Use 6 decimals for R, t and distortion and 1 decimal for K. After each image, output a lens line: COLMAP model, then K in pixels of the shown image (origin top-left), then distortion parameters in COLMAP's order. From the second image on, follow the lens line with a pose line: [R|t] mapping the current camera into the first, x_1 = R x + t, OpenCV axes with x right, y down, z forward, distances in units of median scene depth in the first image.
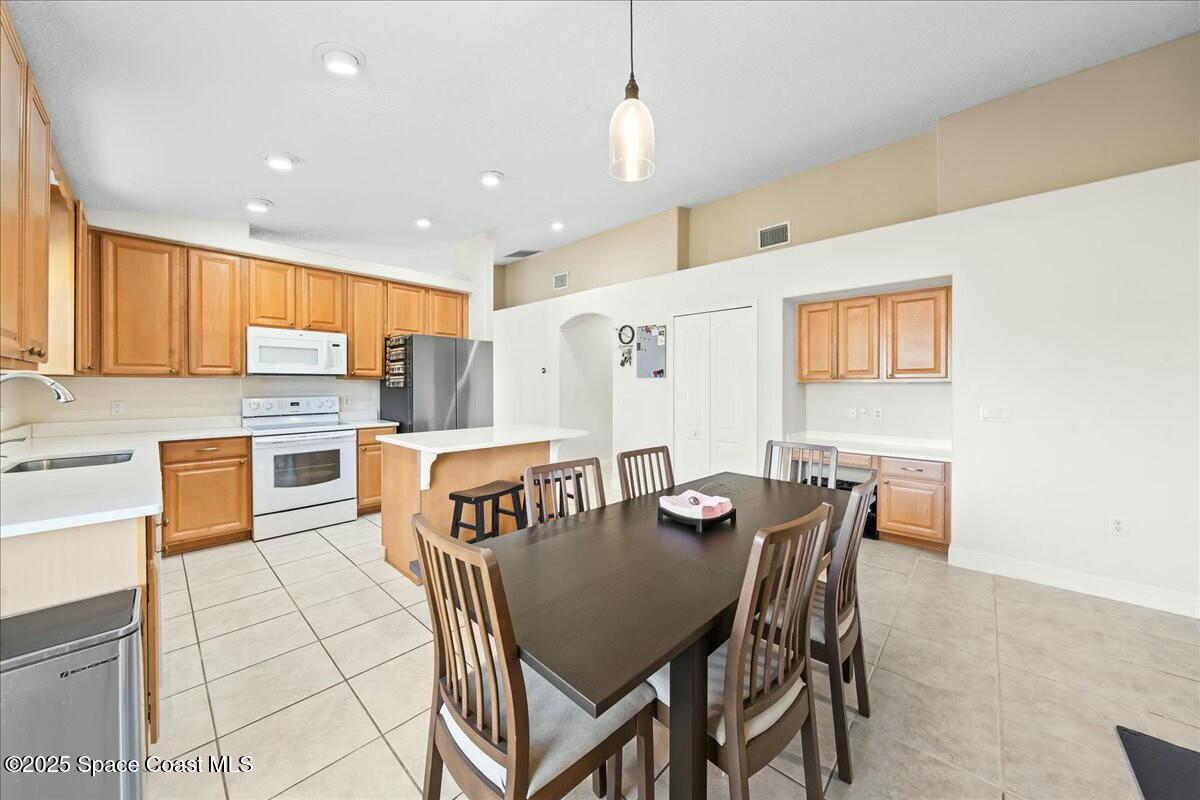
lens RADIAL K [[420.4, 0, 598.2], [0, 420.4, 384.2], [0, 0, 1]] dist [-0.000807, -0.000074]
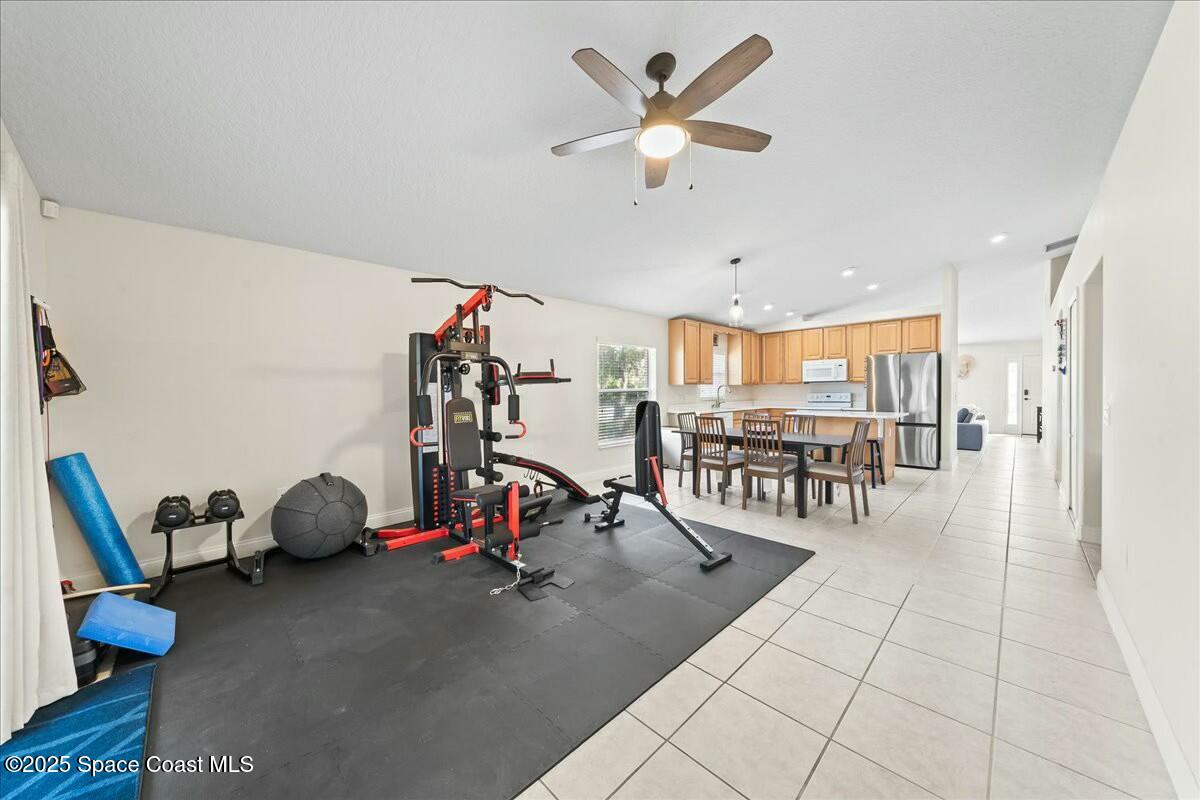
lens RADIAL K [[414.1, 0, 600.3], [0, 414.1, 396.6], [0, 0, 1]] dist [-0.000620, -0.000009]
pose [[-0.046207, 0.017151, -0.998785, 1.372369], [0.011989, 0.999790, 0.016613, 0.002510], [0.998860, -0.011206, -0.046403, 0.016832]]
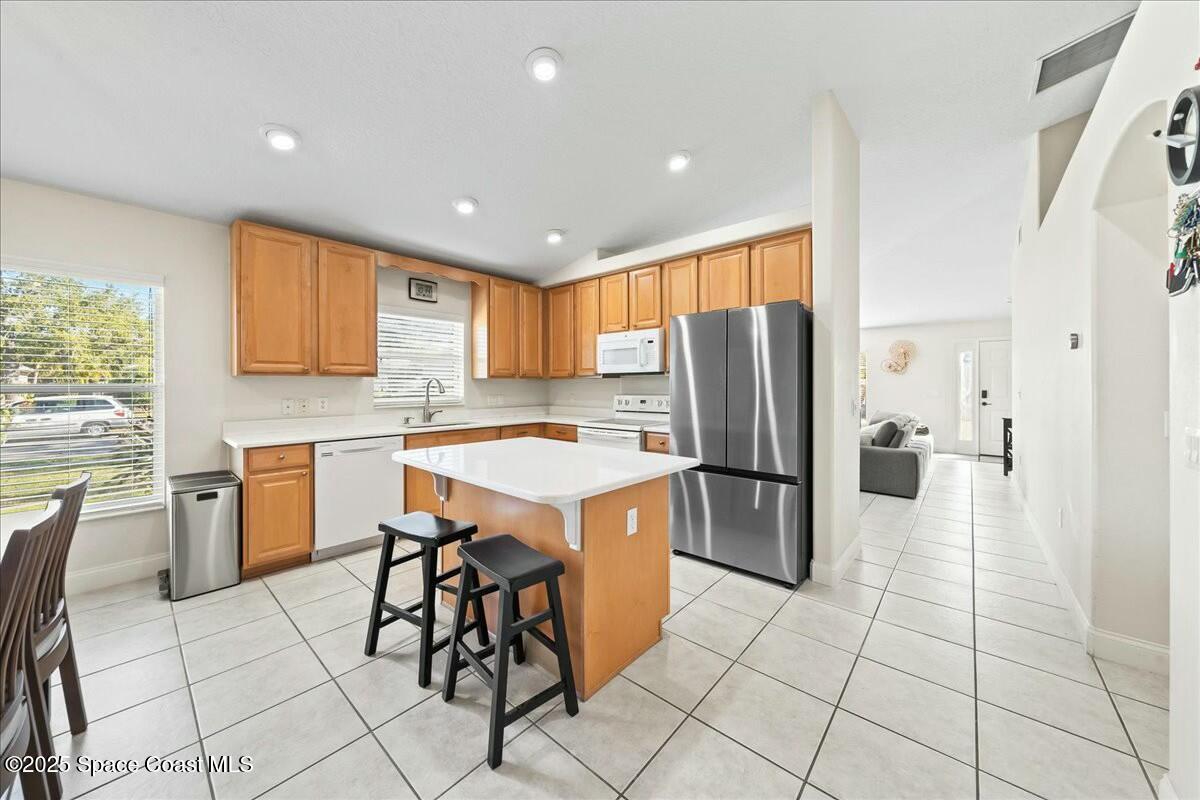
lens RADIAL K [[420.4, 0, 598.2], [0, 420.4, 384.2], [0, 0, 1]] dist [-0.000807, -0.000074]
pose [[0.023276, -0.001485, -0.999728, 0.350139], [0.003653, 0.999992, -0.001401, 0.004978], [0.999722, -0.003619, 0.023281, 0.928356]]
